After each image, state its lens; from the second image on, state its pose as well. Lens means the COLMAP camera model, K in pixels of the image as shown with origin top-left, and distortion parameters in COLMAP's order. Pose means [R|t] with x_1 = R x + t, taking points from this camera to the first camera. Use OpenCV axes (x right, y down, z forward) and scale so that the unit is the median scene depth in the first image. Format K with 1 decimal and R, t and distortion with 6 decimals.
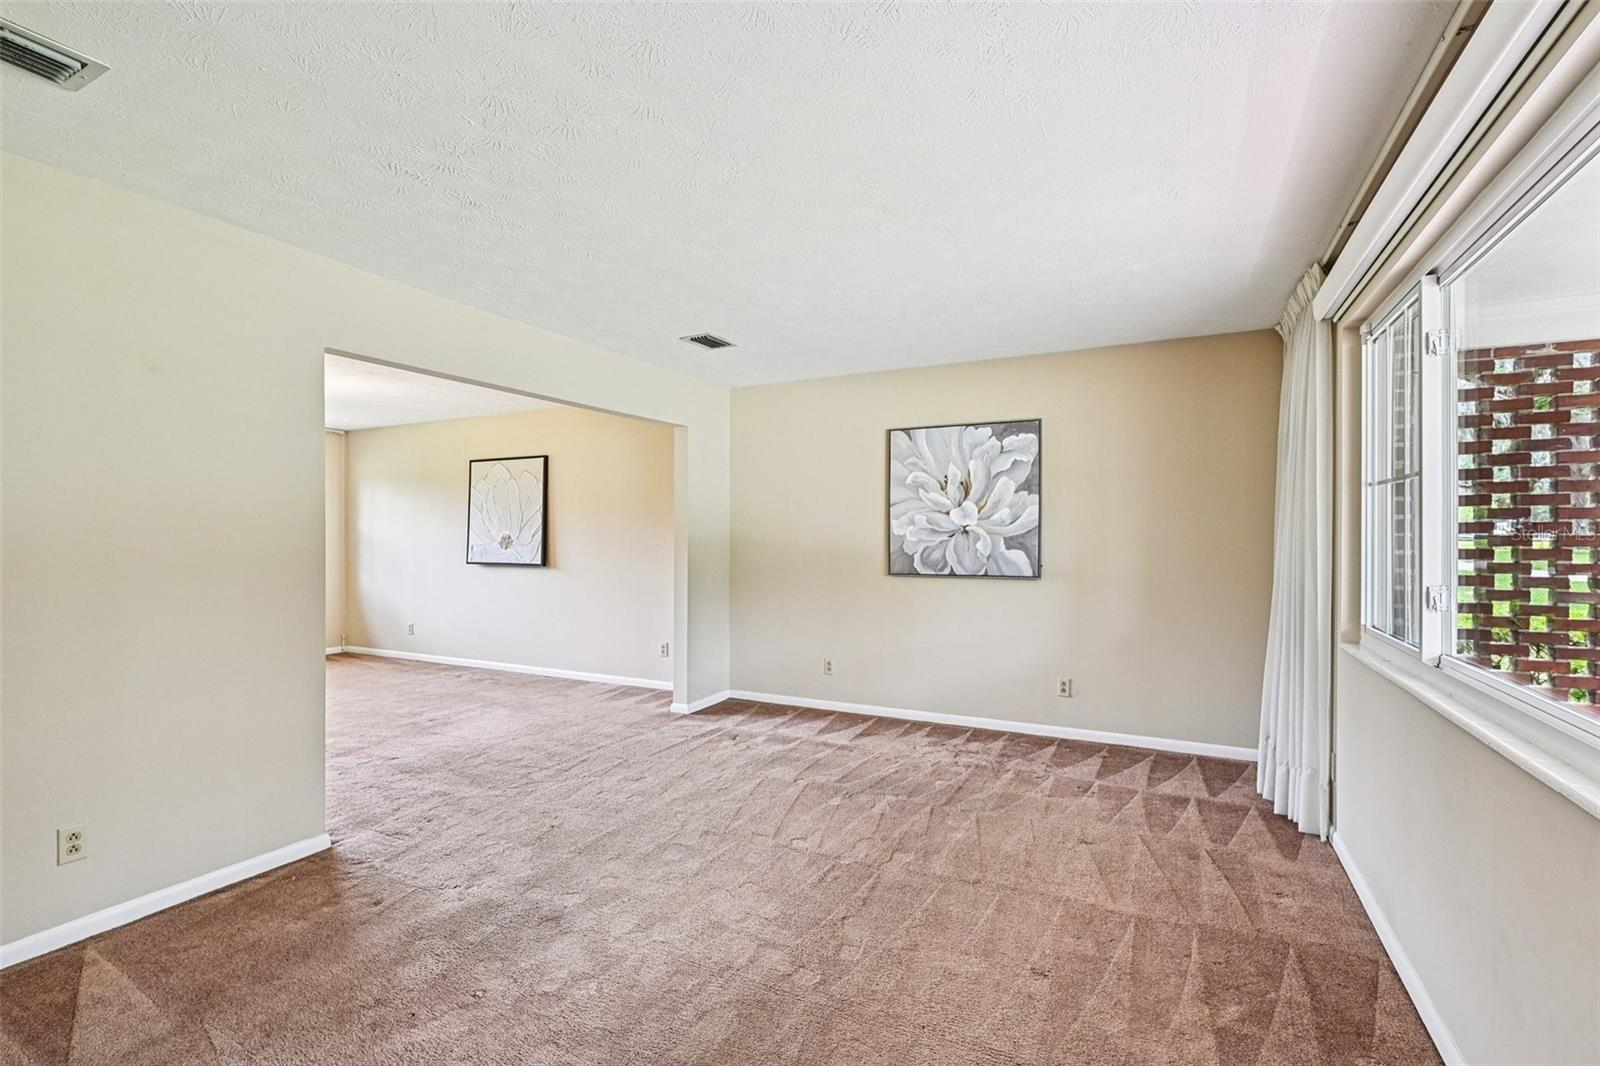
lens RADIAL K [[717.0, 0, 806.9], [0, 717.0, 535.5], [0, 0, 1]] dist [-0.001604, -0.000589]
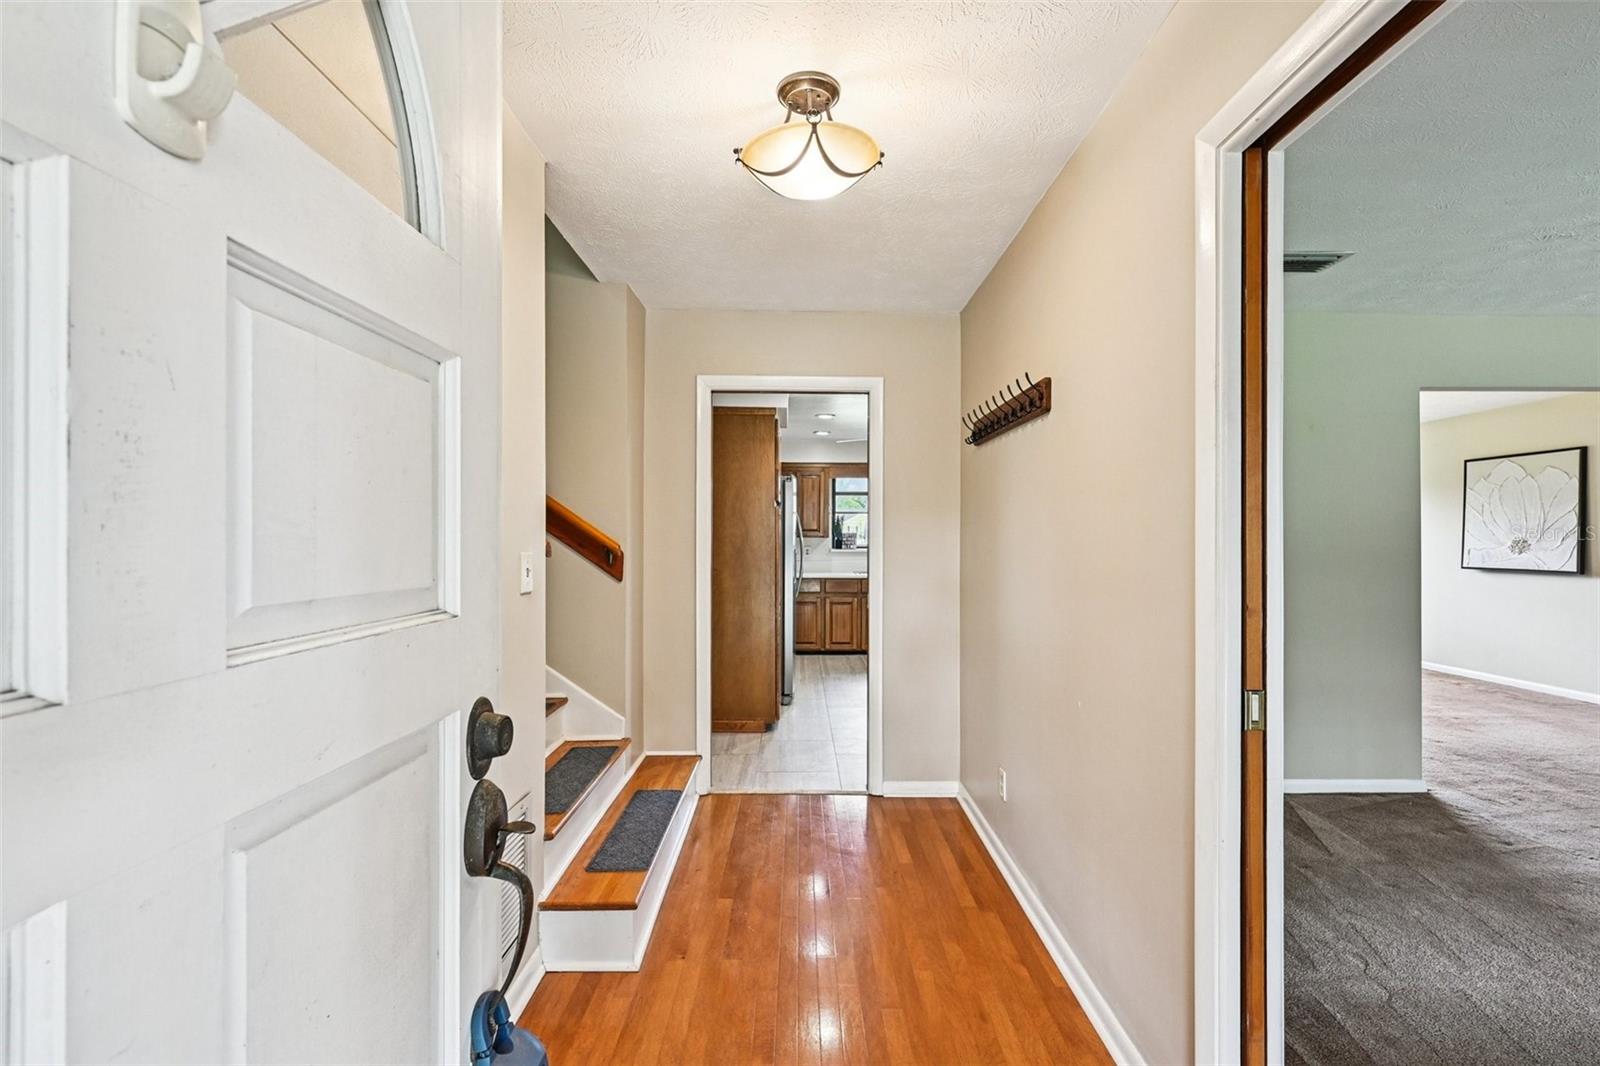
lens RADIAL K [[717.0, 0, 806.9], [0, 717.0, 535.5], [0, 0, 1]] dist [-0.001604, -0.000589]
pose [[0.455475, -0.008160, -0.890211, -0.037648], [0.002699, 0.999966, -0.007785, 0.000419], [0.890244, 0.001143, 0.455482, -0.366016]]
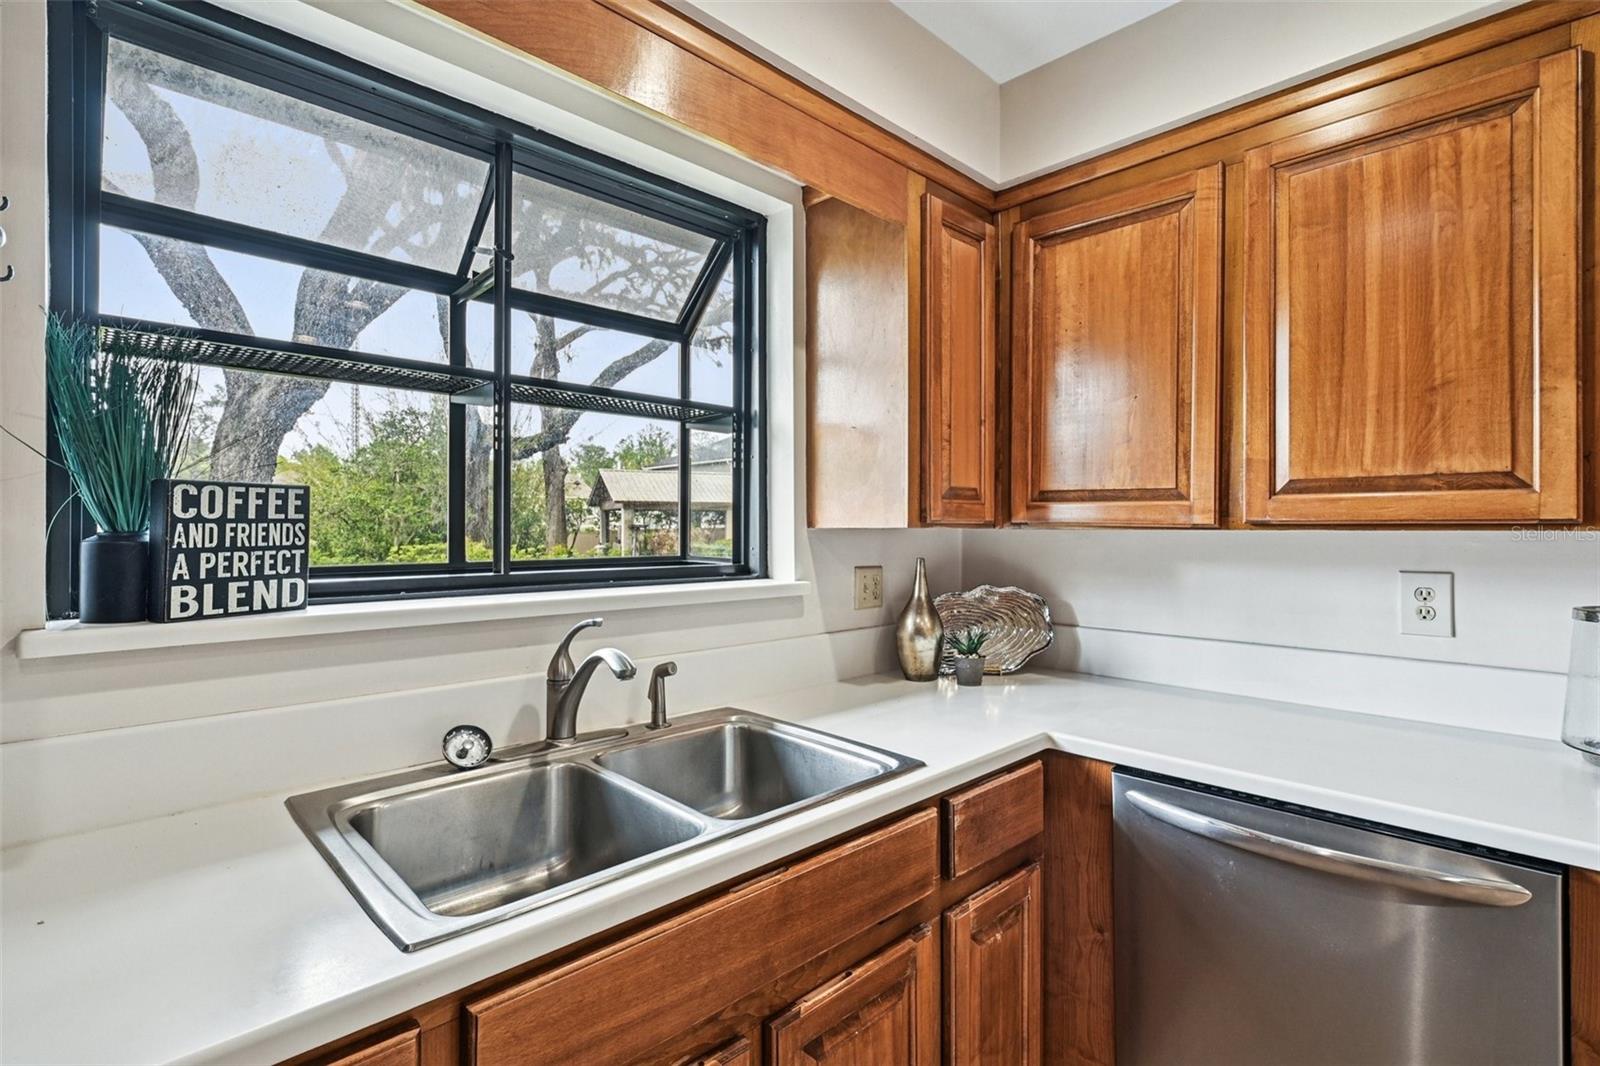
lens RADIAL K [[760.9, 0, 806.7], [0, 760.9, 526.8], [0, 0, 1]] dist [0.001765, 0.000201]
pose [[0.946115, -0.001518, -0.323829, -1.607901], [0.001053, 0.999998, -0.001610, -0.006253], [0.323831, 0.001182, 0.946114, 0.529100]]
